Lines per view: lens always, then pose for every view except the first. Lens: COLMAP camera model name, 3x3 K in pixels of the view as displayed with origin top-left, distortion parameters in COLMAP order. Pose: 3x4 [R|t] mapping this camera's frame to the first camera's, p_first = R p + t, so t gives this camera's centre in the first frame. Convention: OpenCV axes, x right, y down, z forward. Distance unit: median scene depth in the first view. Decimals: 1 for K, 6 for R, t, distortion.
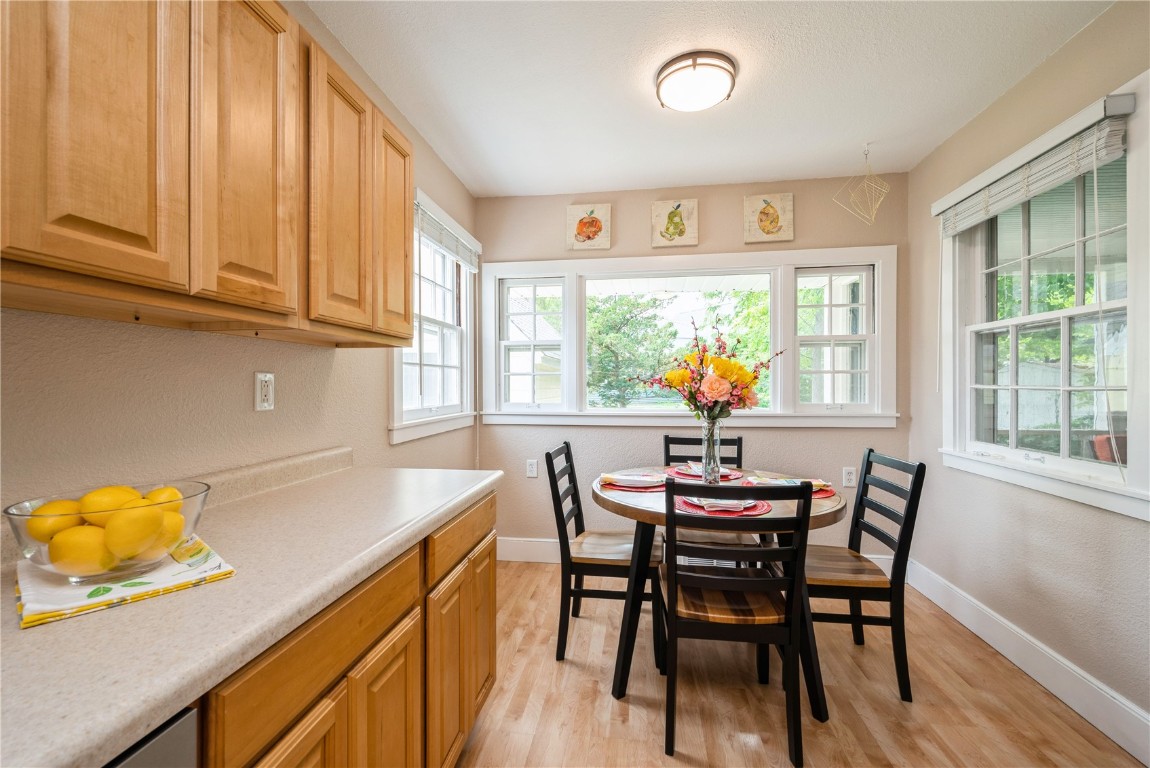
lens RADIAL K [[486.5, 0, 572.8], [0, 486.5, 383.4], [0, 0, 1]] dist [0.002566, 0.000317]
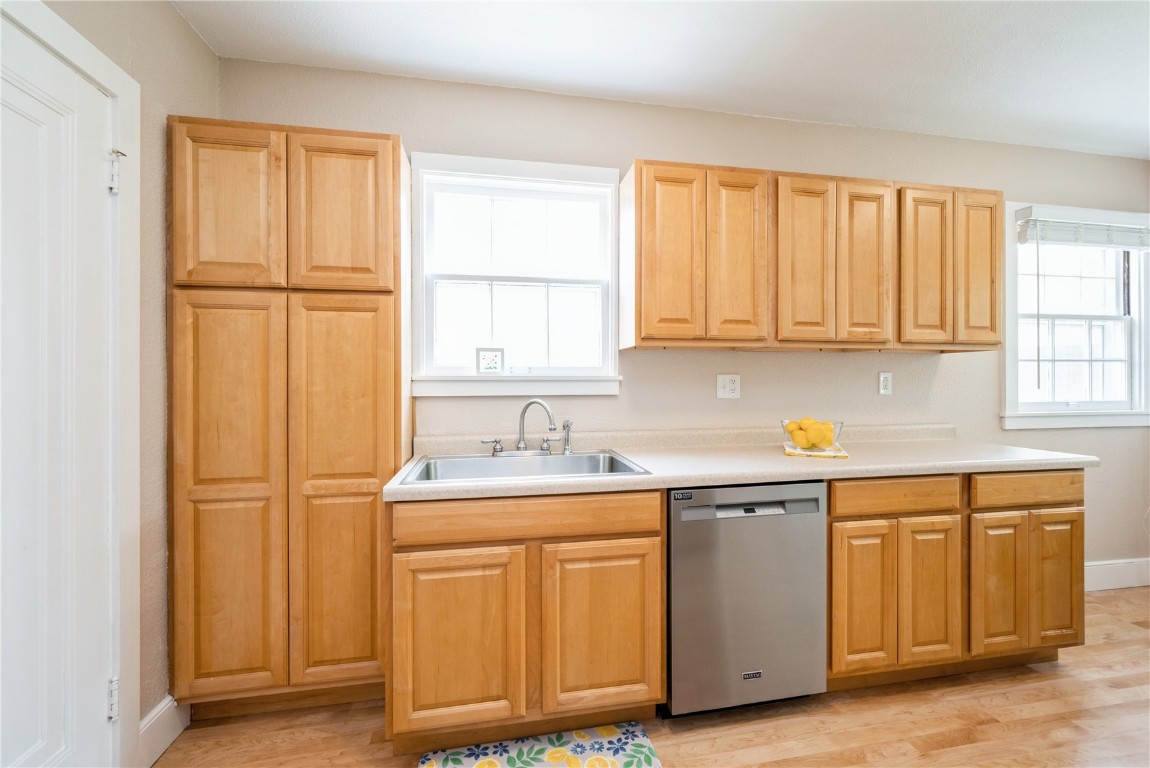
lens RADIAL K [[486.5, 0, 572.8], [0, 486.5, 383.4], [0, 0, 1]] dist [0.002566, 0.000317]
pose [[0.322853, 0.003213, -0.946444, 0.424609], [0.003240, 0.999985, 0.004500, 0.002893], [0.946443, -0.004520, 0.322838, -0.396820]]
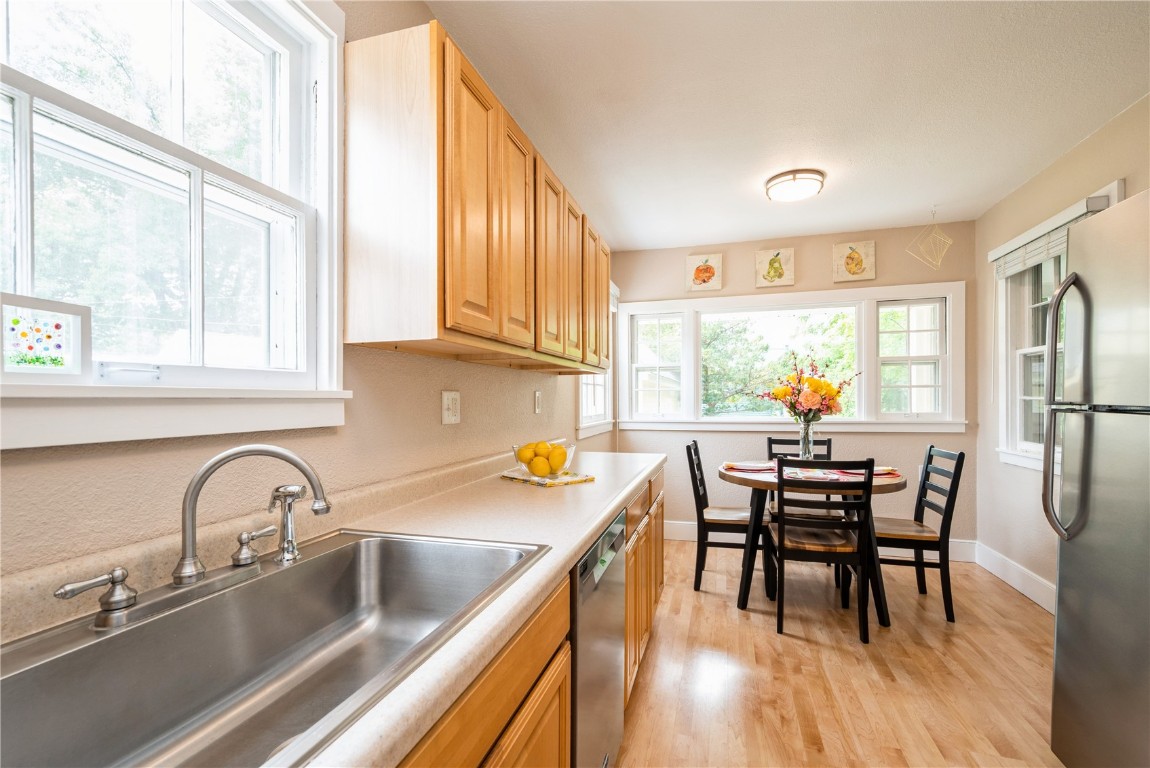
lens RADIAL K [[513.0, 0, 592.9], [0, 513.0, 401.2], [0, 0, 1]] dist [-0.003321, -0.000930]
pose [[0.993745, -0.003811, -0.111604, -0.159833], [0.004545, 0.999970, 0.006324, 0.001249], [0.111577, -0.006791, 0.993733, -0.528238]]
